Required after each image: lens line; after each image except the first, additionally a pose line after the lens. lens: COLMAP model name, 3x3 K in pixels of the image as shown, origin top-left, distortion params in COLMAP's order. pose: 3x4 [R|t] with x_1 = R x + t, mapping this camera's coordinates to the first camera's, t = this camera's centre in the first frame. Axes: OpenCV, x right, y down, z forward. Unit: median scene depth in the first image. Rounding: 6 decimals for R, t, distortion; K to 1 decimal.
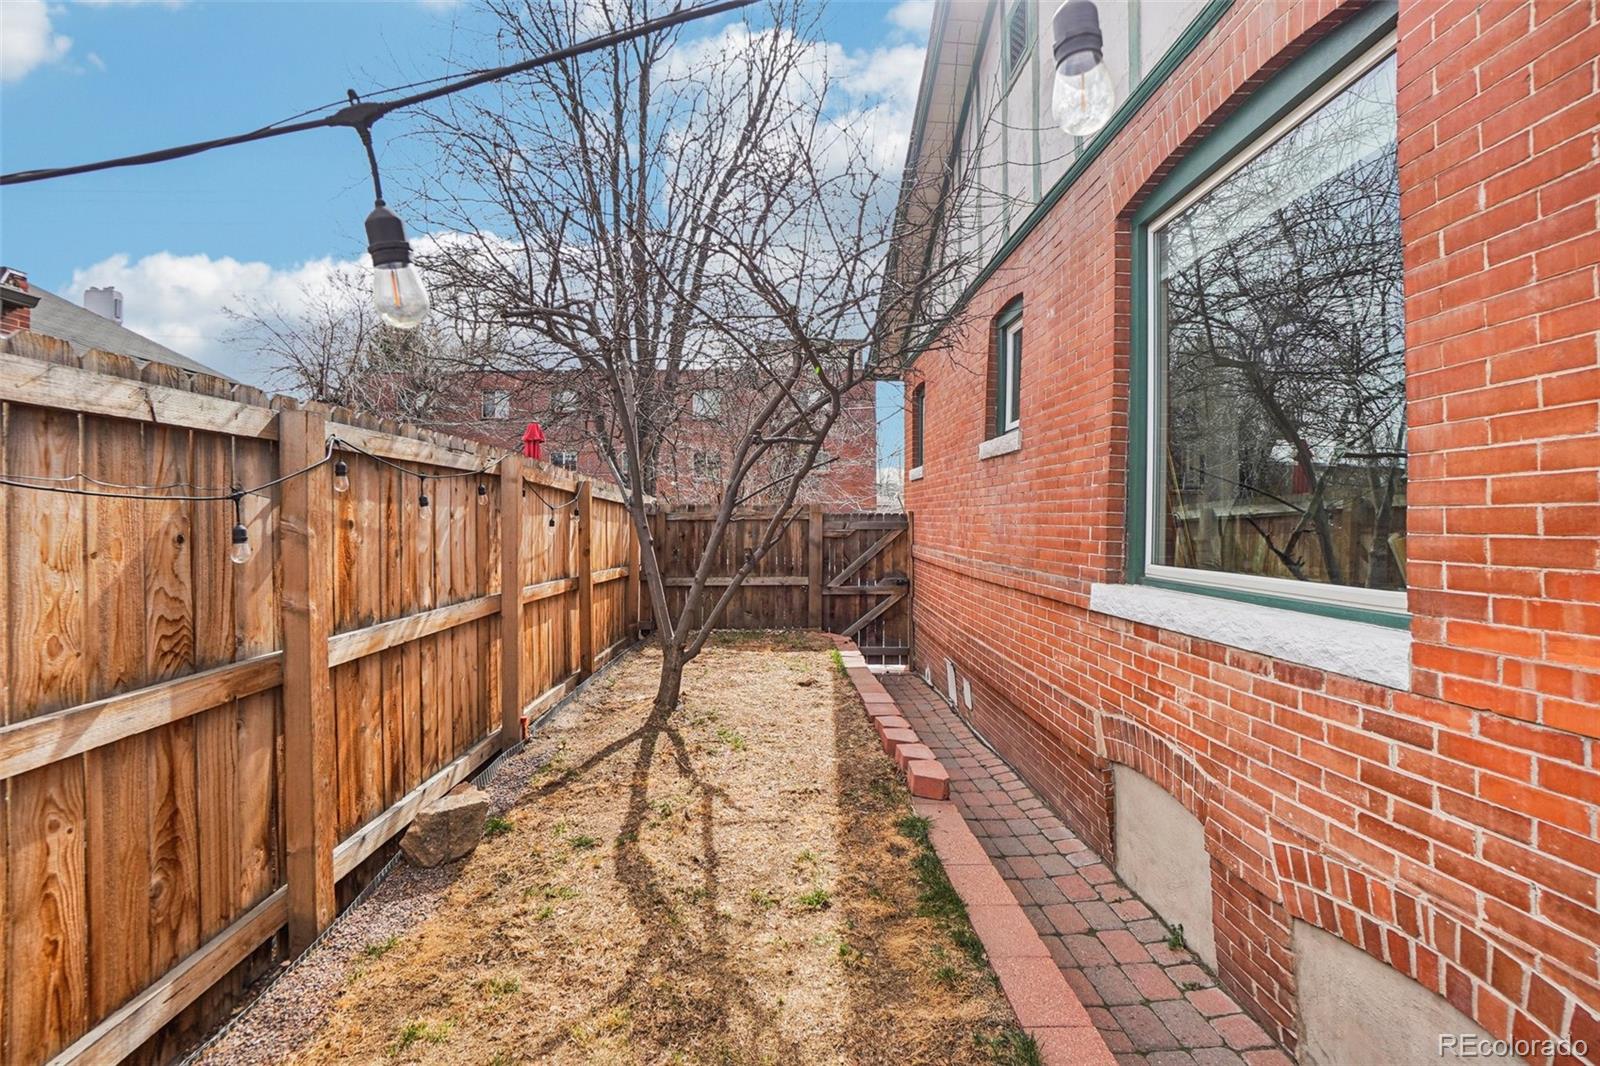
lens RADIAL K [[699.0, 0, 780.9], [0, 699.0, 512.0], [0, 0, 1]] dist [-0.045397, 0.007456]
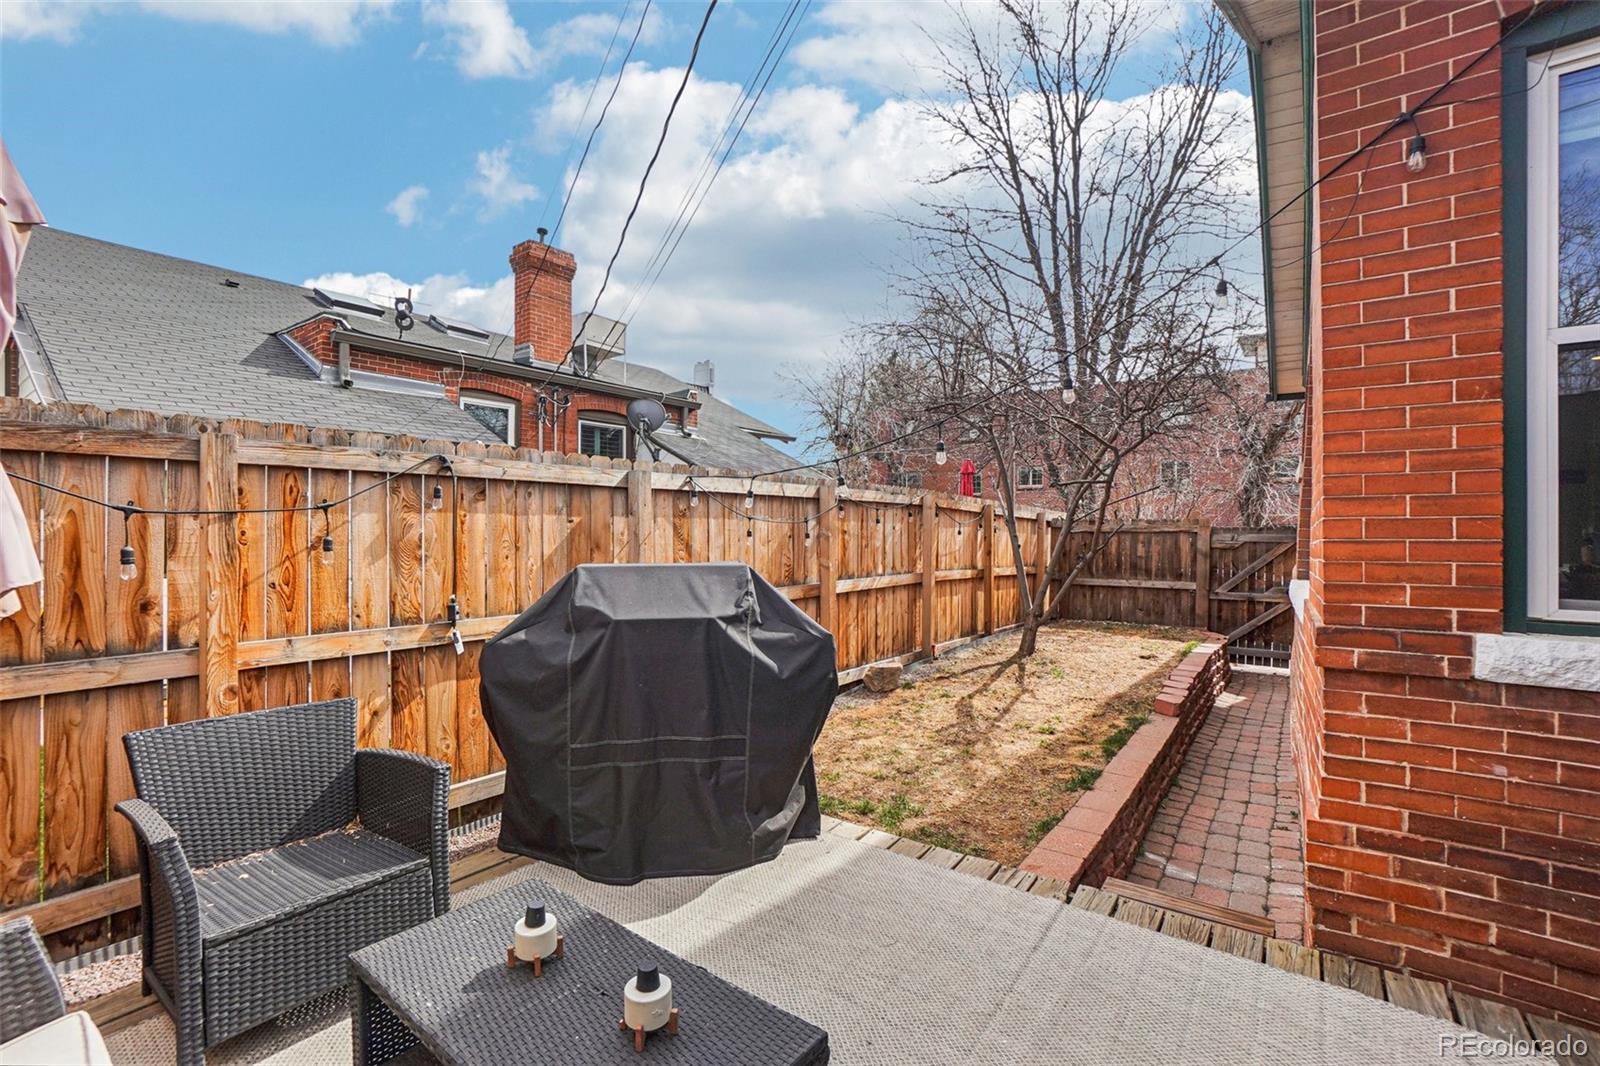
lens RADIAL K [[699.0, 0, 798.8], [0, 699.0, 534.6], [0, 0, 1]] dist [-0.045397, 0.007456]
pose [[0.798574, 0.012934, -0.601757, 0.518447], [-0.002110, 0.999823, 0.018690, -0.013087], [0.601893, -0.013656, 0.798460, -0.756877]]
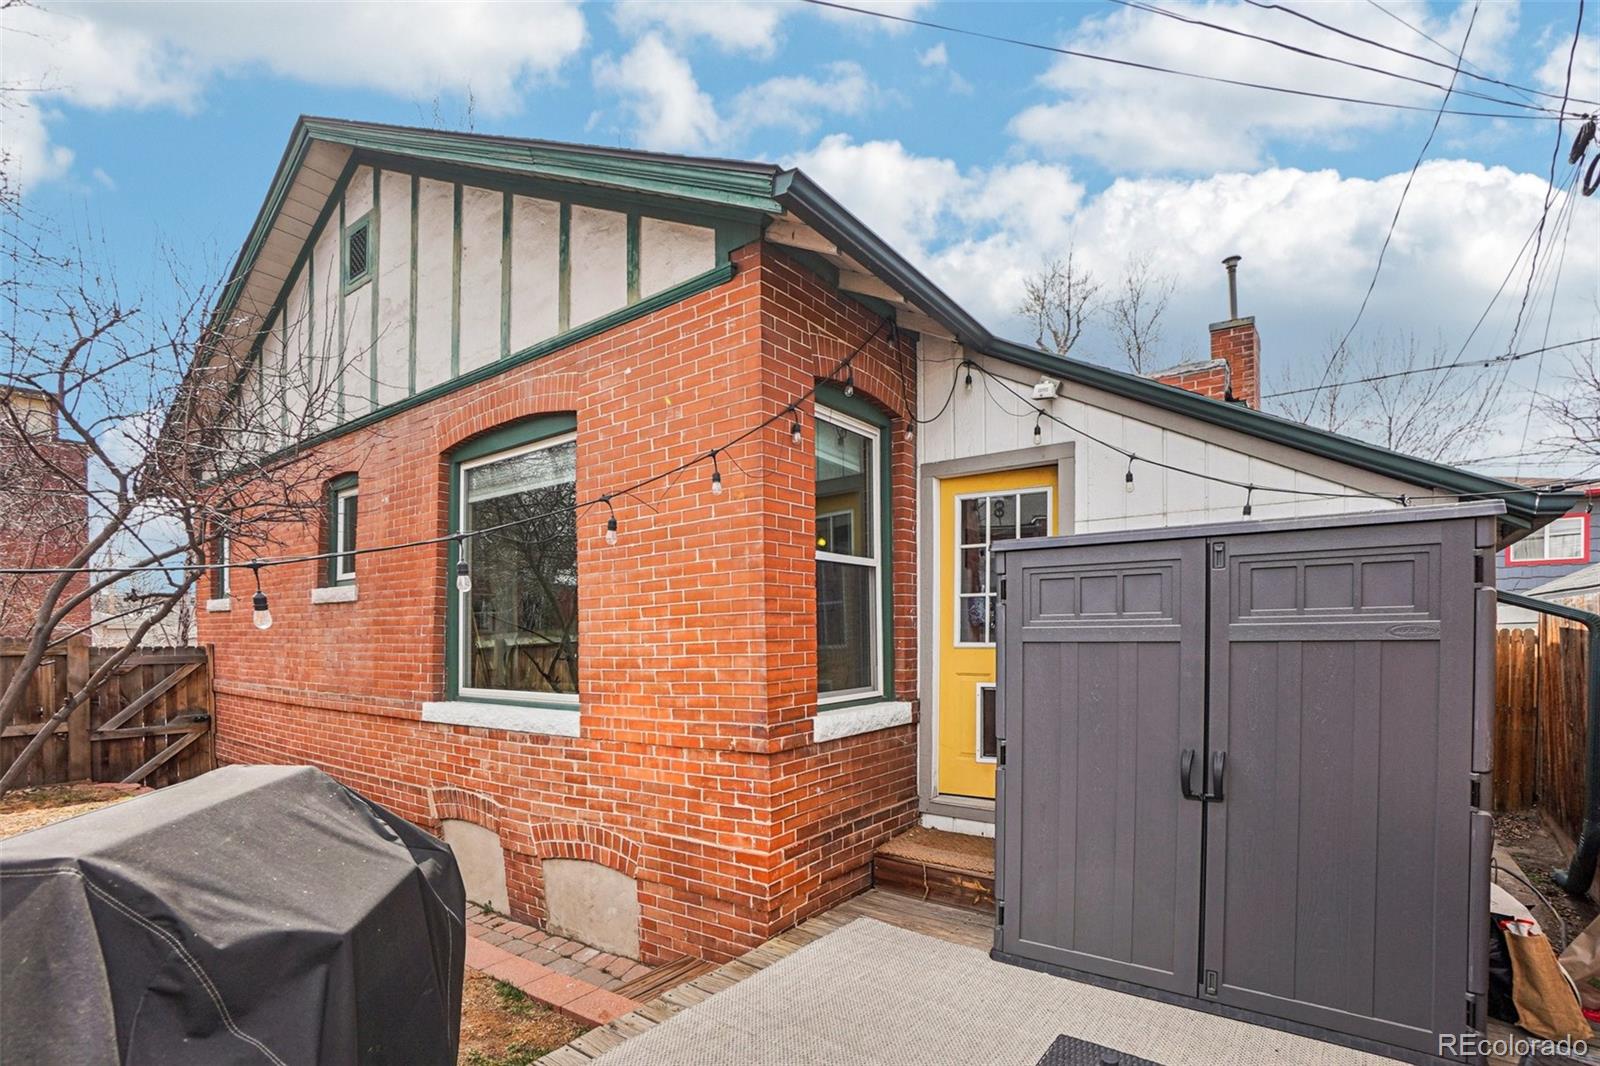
lens RADIAL K [[723.6, 0, 810.7], [0, 723.6, 670.3], [0, 0, 1]] dist [-0.040815, 0.001682]
pose [[0.573737, -0.034855, 0.818298, -0.335452], [-0.008904, 0.998770, 0.048785, -0.048769], [-0.818991, -0.035276, 0.572721, -0.566798]]
